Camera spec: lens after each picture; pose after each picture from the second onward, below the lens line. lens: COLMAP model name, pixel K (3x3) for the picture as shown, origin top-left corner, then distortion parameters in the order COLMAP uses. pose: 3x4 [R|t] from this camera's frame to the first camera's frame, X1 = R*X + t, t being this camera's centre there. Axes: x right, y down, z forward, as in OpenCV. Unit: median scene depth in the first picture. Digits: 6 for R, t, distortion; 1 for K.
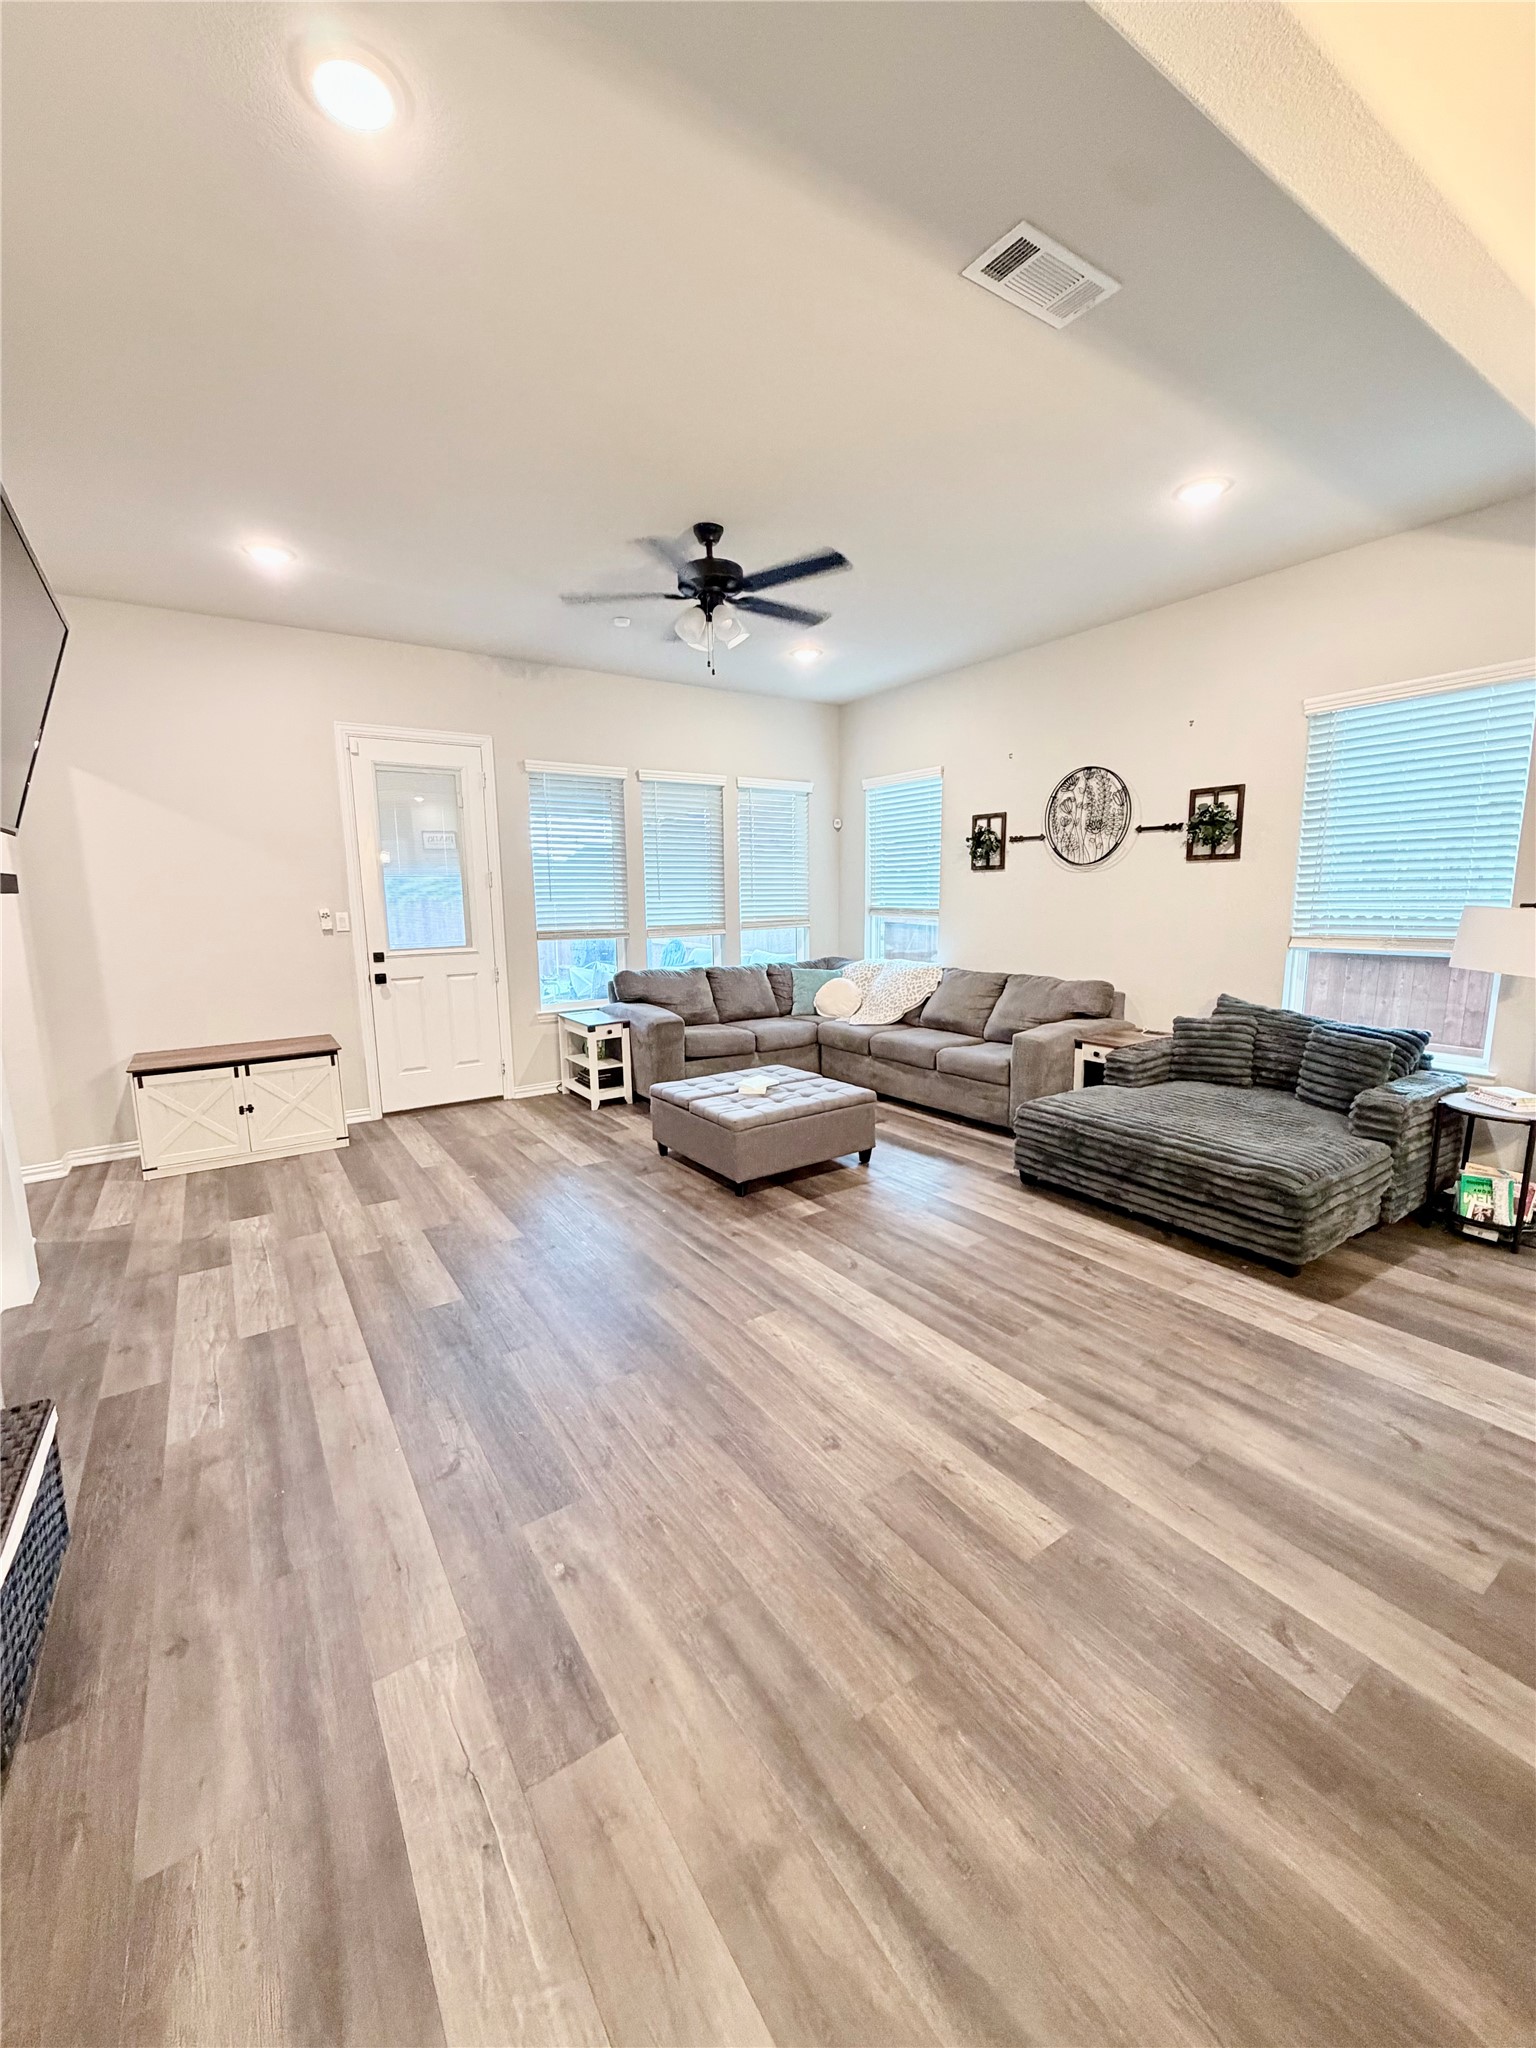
lens RADIAL K [[812.0, 0, 768.1], [0, 812.0, 1017.3], [0, 0, 1]] dist [0.000827, 0.000014]
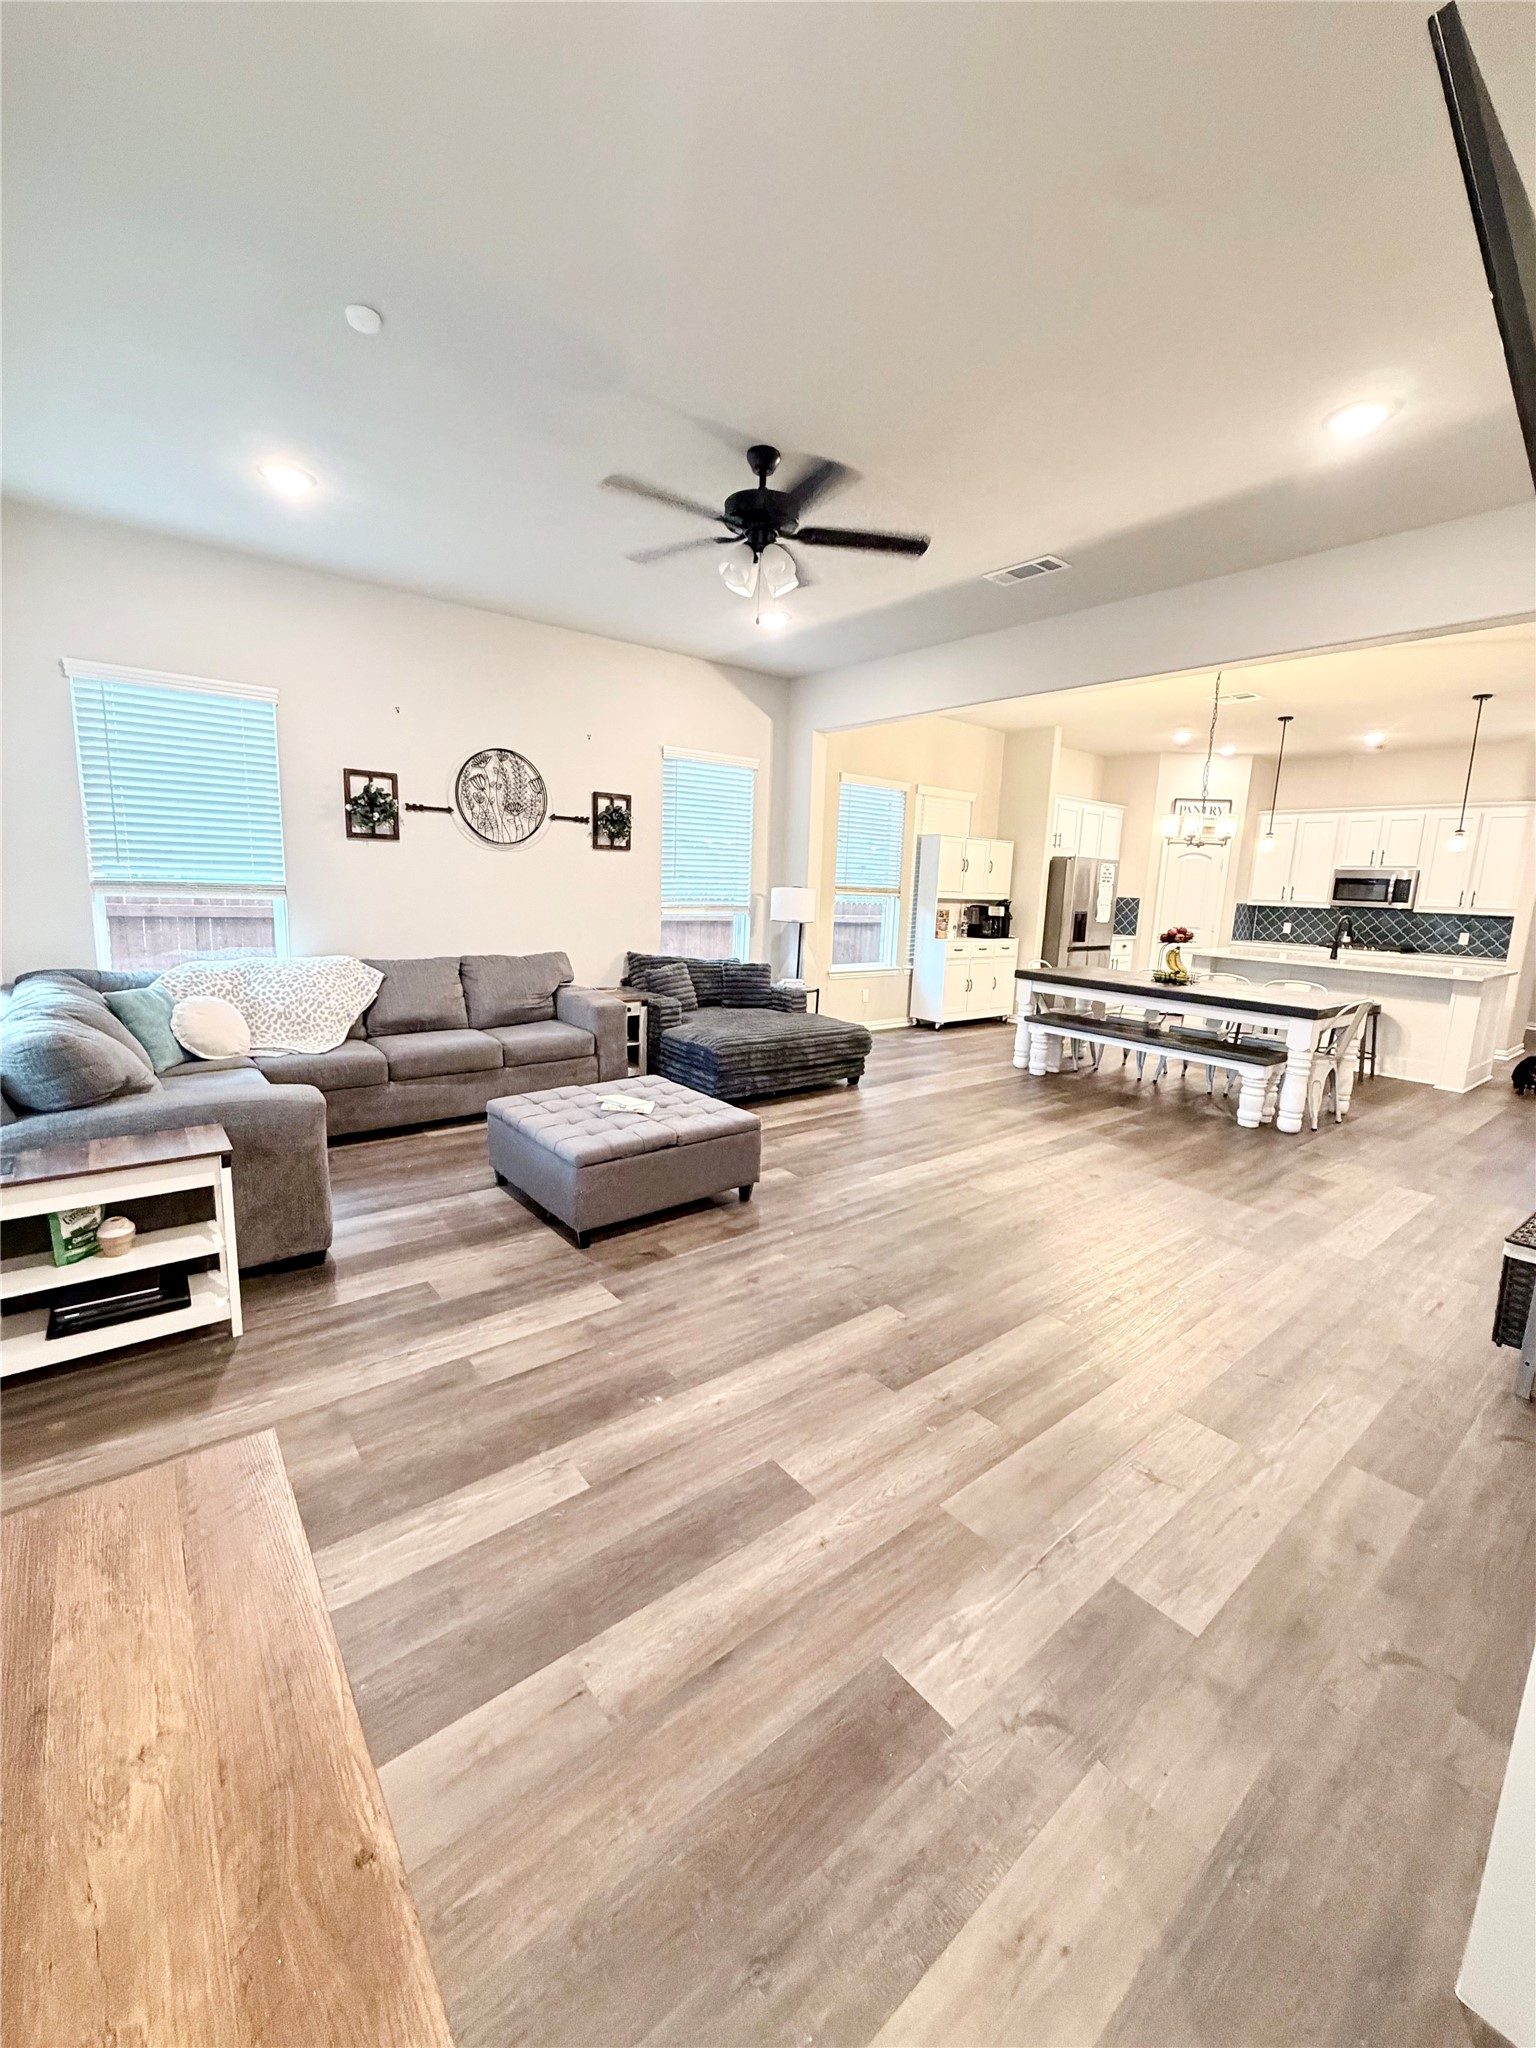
lens RADIAL K [[815.9, 0, 767.2], [0, 815.9, 1018.5], [0, 0, 1]] dist [-0.000253, 0.000126]
pose [[-0.082725, -0.157417, 0.984061, -0.759868], [0.123637, 0.978196, 0.166873, -0.111279], [-0.988873, 0.135471, -0.061459, 0.830012]]
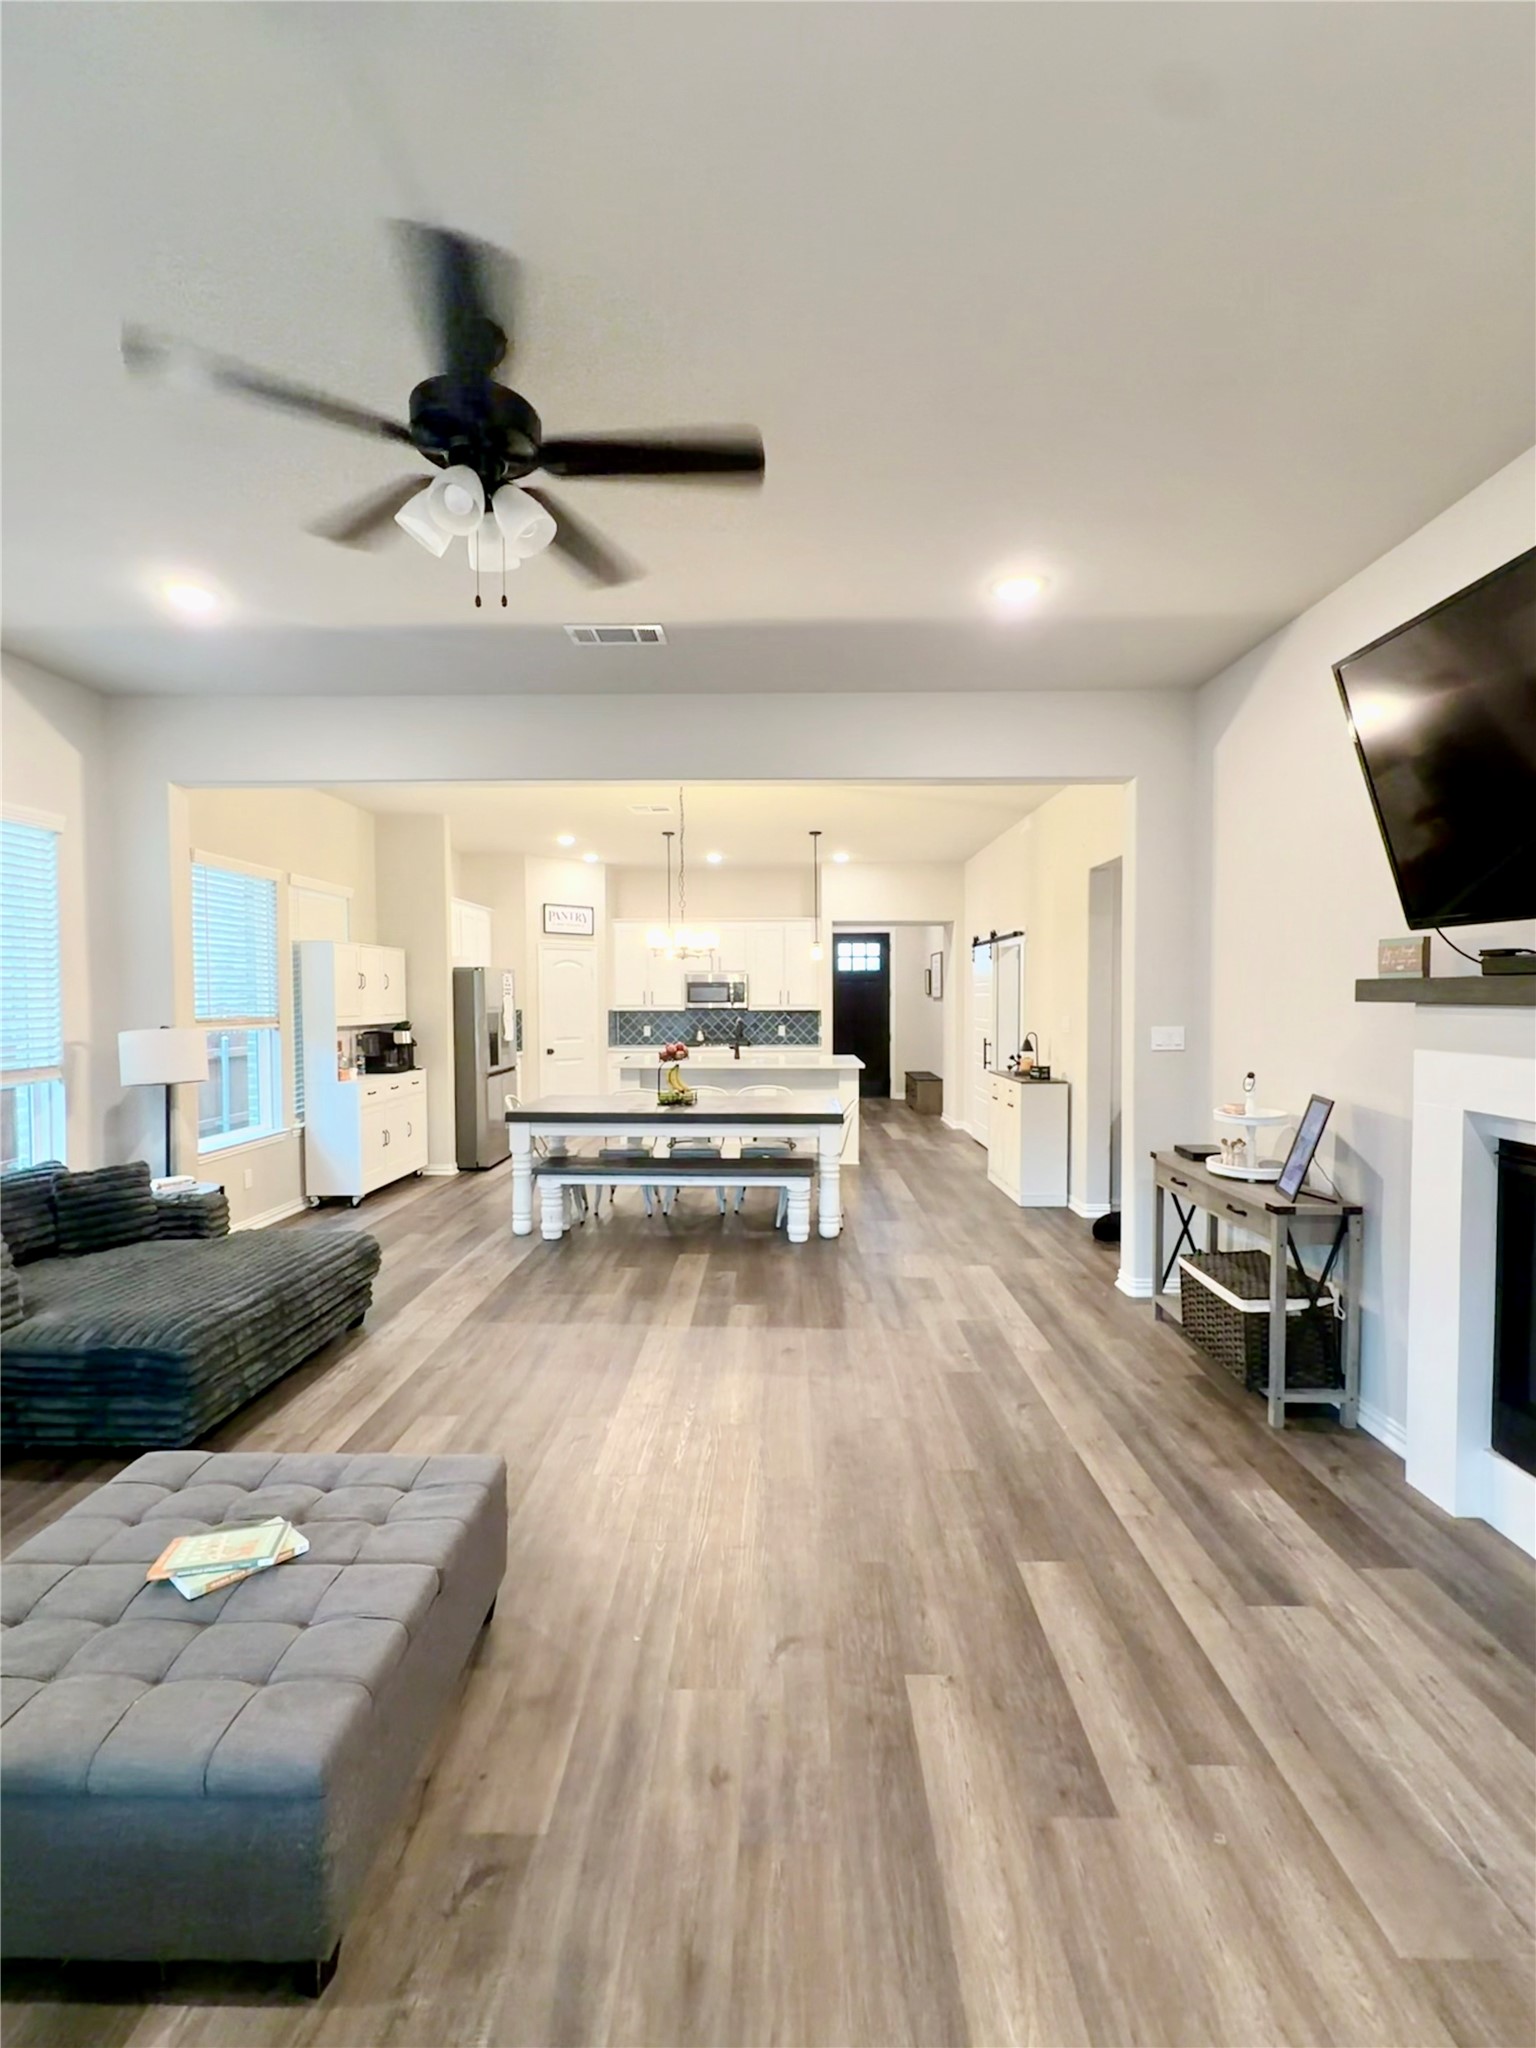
lens RADIAL K [[896.8, 0, 768.0], [0, 896.8, 1024.0], [0, 0, 1]] dist [-0.002923, 0.000359]
pose [[-0.816072, -0.003961, 0.577937, -0.410422], [0.105182, 0.982259, 0.155255, -0.173352], [-0.568299, 0.187488, -0.801177, 1.052788]]
